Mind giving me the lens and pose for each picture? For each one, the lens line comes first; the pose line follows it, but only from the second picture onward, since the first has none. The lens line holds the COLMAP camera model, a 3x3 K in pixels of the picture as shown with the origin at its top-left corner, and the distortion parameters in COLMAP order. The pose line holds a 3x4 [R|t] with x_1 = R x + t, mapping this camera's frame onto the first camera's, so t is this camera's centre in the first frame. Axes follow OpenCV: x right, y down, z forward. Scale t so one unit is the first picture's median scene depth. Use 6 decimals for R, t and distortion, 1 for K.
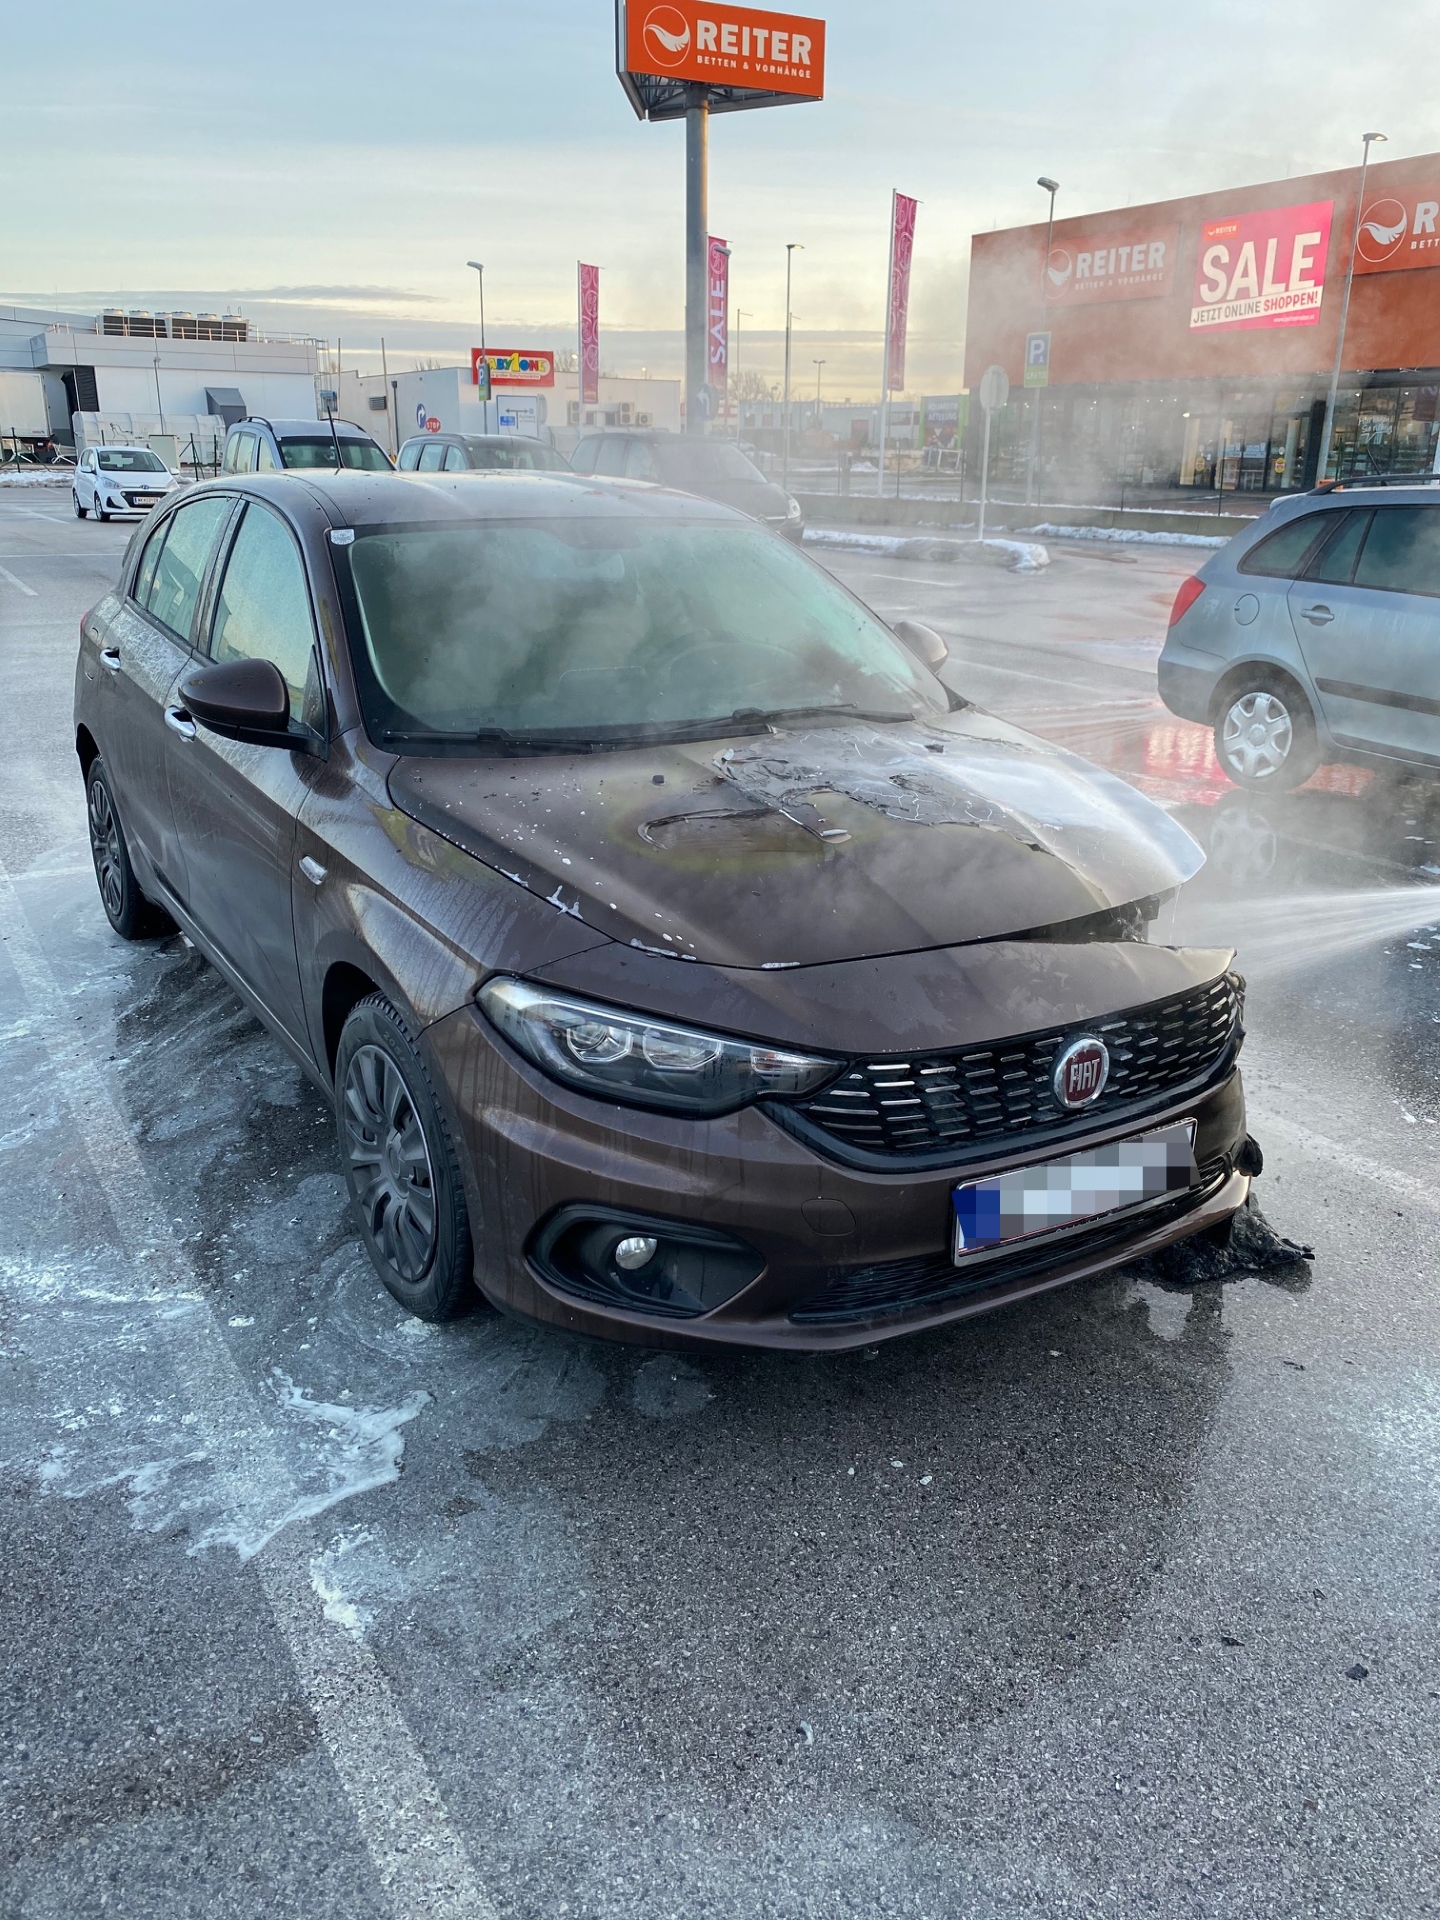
lens RADIAL K [[1481.3, 0, 720.0], [0, 1481.3, 960.0], [0, 0, 1]] dist [0.021160, -0.013522]
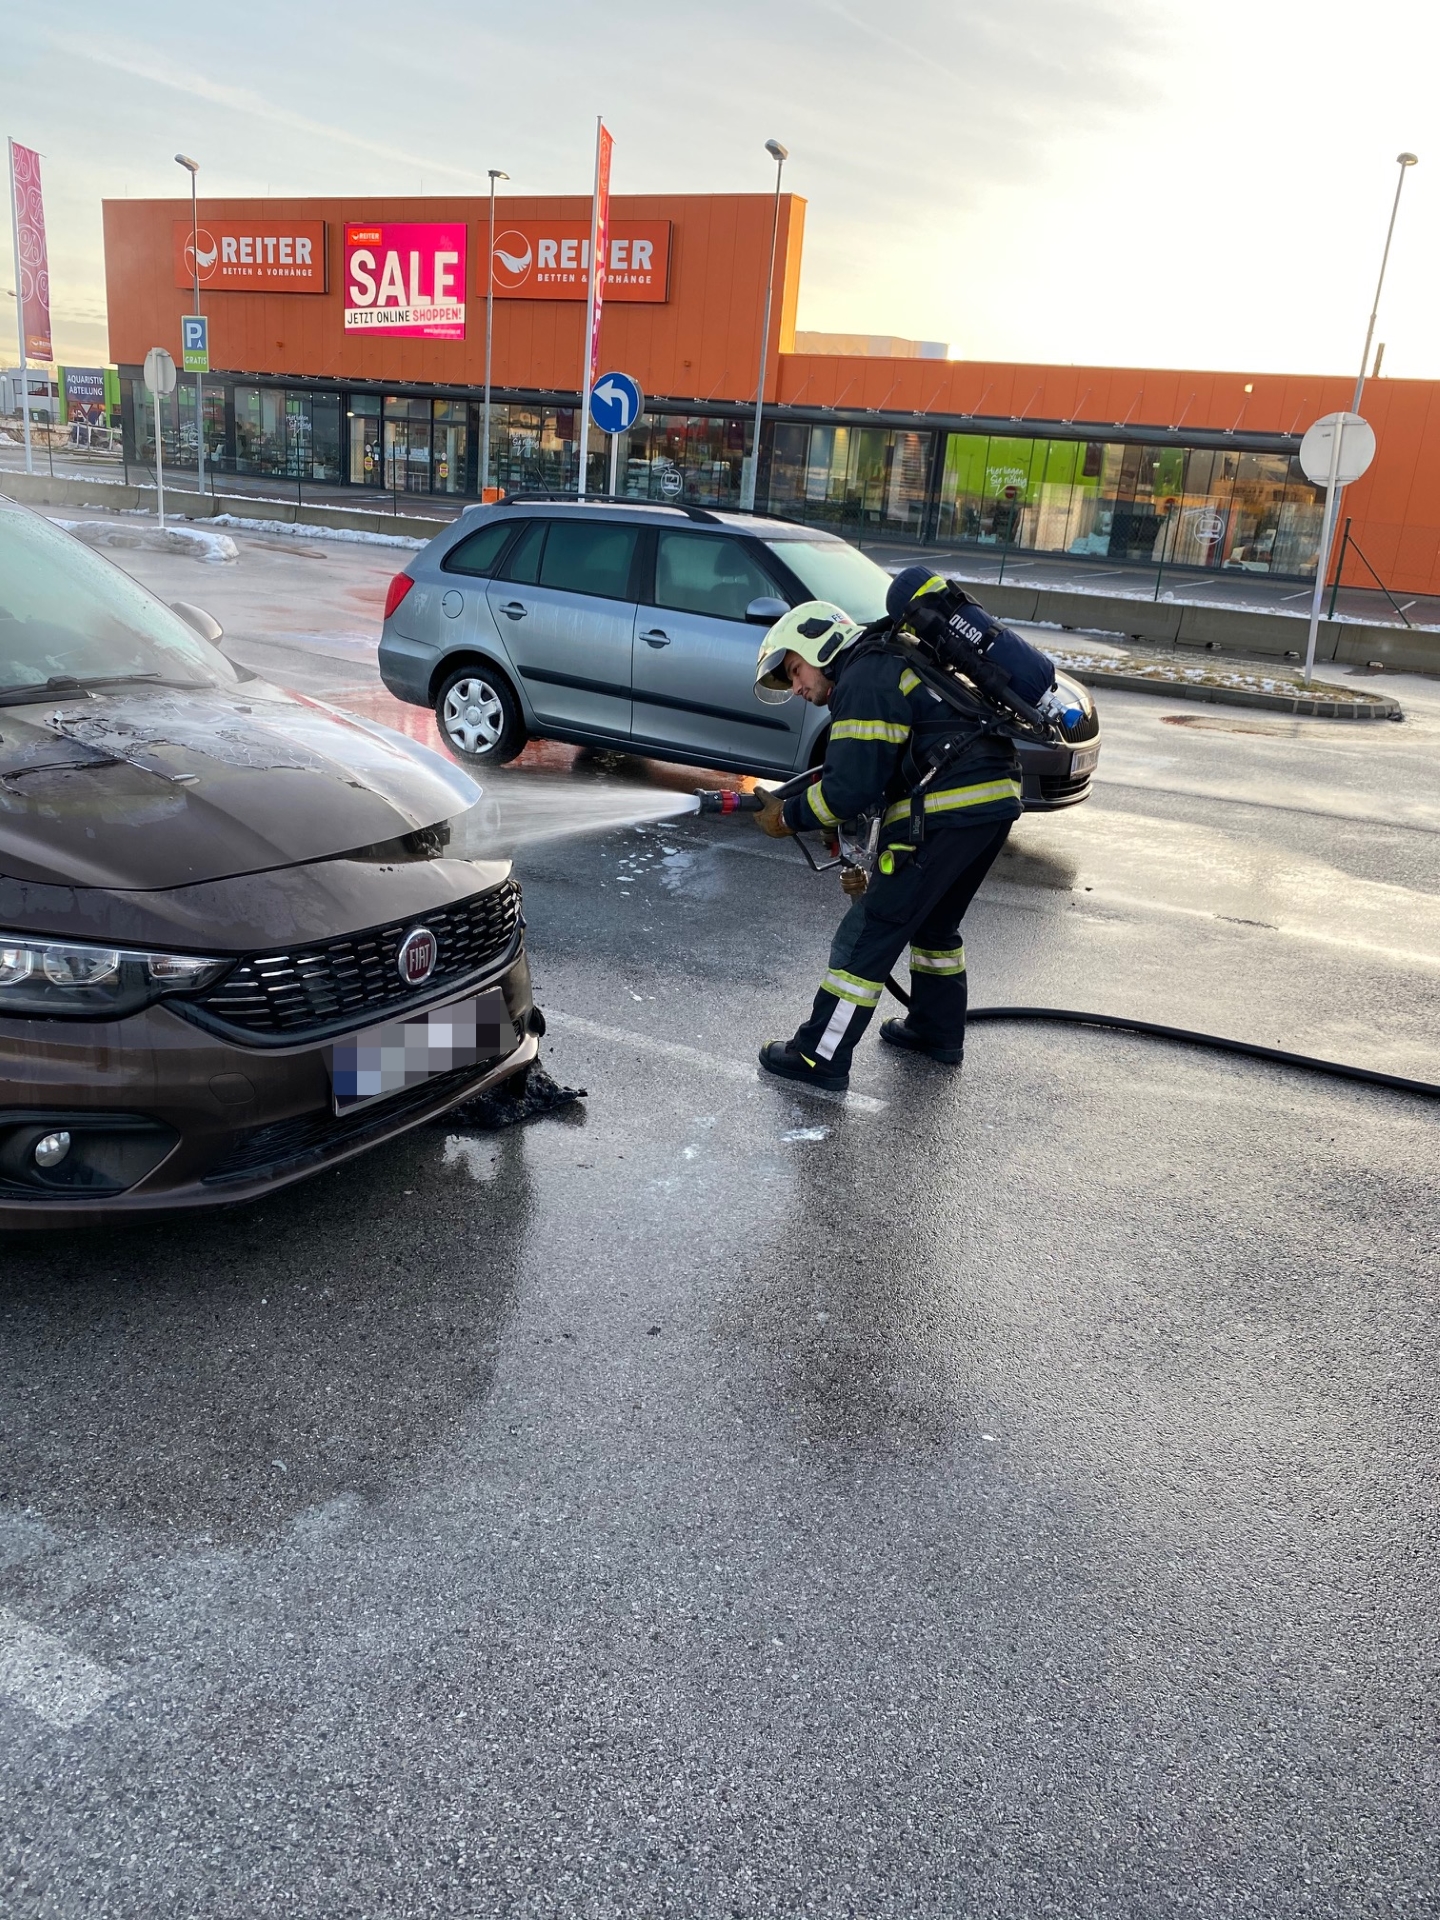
lens RADIAL K [[1481.3, 0, 720.0], [0, 1481.3, 960.0], [0, 0, 1]] dist [0.021160, -0.013522]
pose [[0.866607, -0.094409, 0.489979, -0.152946], [0.092824, 0.995300, 0.027600, 0.065704], [-0.490282, 0.021564, 0.871297, -0.239800]]
